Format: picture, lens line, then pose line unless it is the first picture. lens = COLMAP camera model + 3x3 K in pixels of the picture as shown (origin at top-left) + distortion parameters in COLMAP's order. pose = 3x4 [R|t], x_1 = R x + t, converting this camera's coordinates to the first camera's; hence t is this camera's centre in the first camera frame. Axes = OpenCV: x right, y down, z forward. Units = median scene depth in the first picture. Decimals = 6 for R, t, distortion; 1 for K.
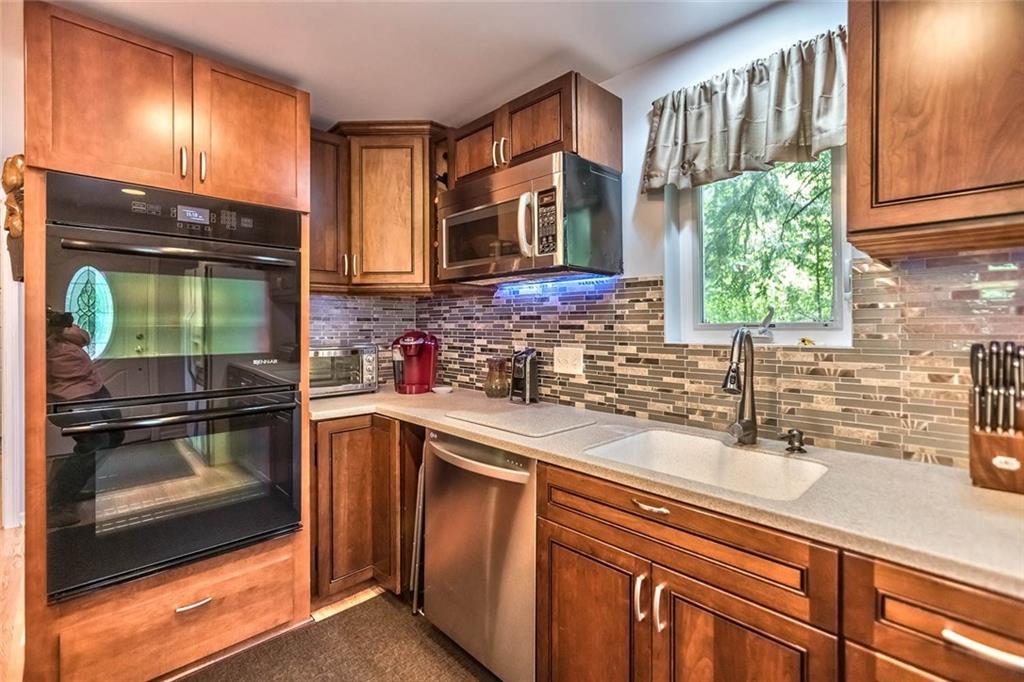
lens RADIAL K [[465.2, 0, 498.8], [0, 465.2, 323.5], [0, 0, 1]] dist [-0.004484, 0.002160]
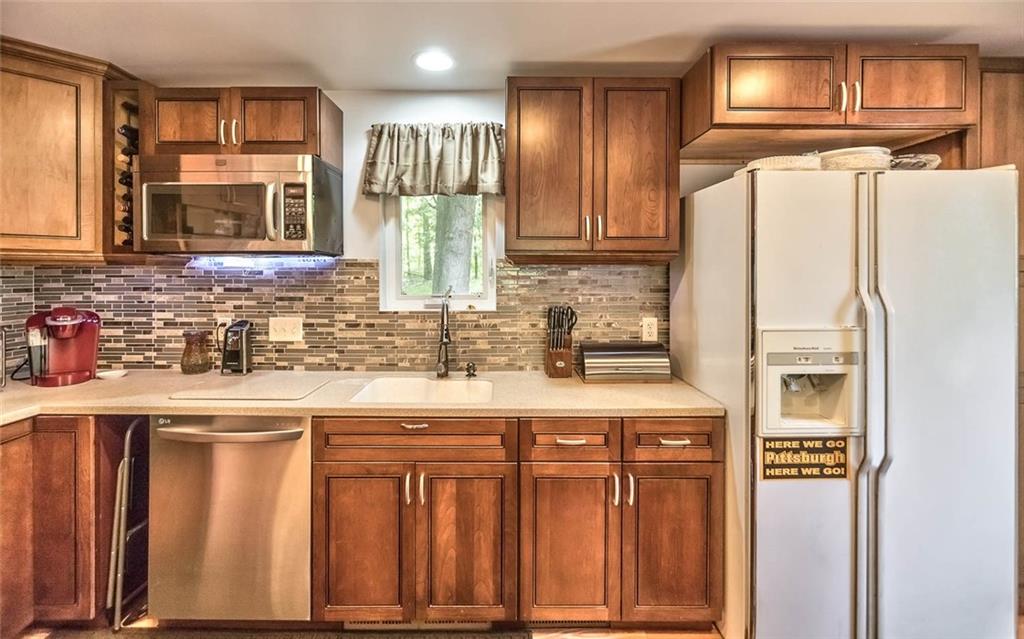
lens RADIAL K [[490.6, 0, 487.0], [0, 490.6, 272.2], [0, 0, 1]] dist [0.000972, -0.000021]
pose [[0.696916, -0.000476, 0.717152, -0.415001], [-0.000819, 0.999999, 0.001460, -0.068020], [-0.717152, -0.001605, 0.696915, -0.176918]]
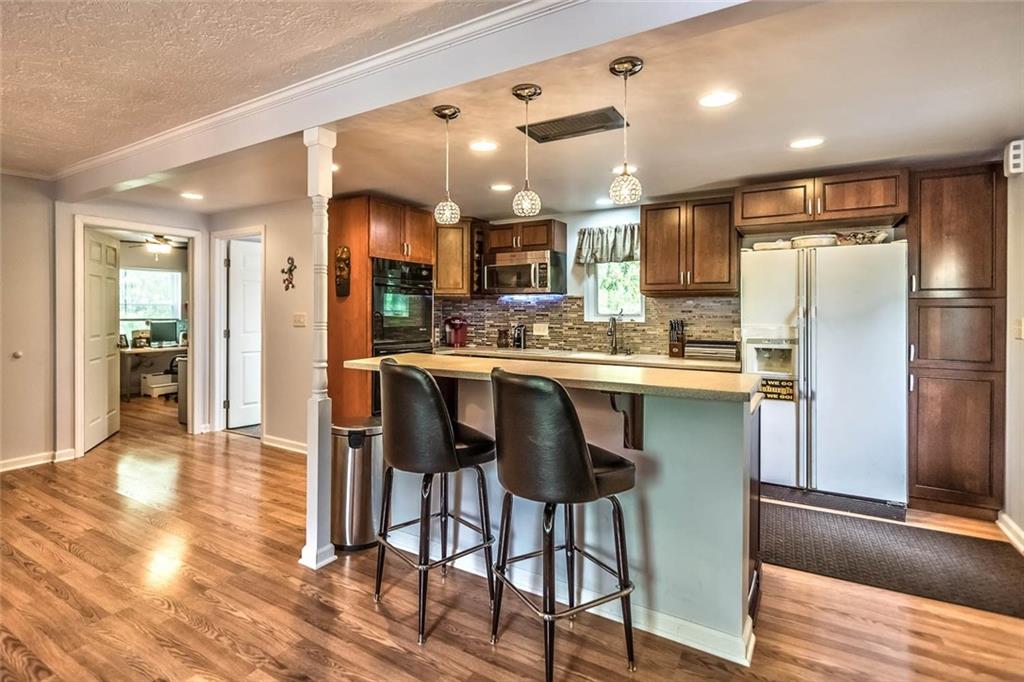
lens RADIAL K [[499.5, 0, 437.0], [0, 499.5, 307.3], [0, 0, 1]] dist [-0.001061, -0.000210]
pose [[0.985518, 0.003816, 0.169527, -0.916263], [-0.003689, 0.999993, -0.001069, -0.030802], [-0.169530, 0.000428, 0.985525, -1.595380]]
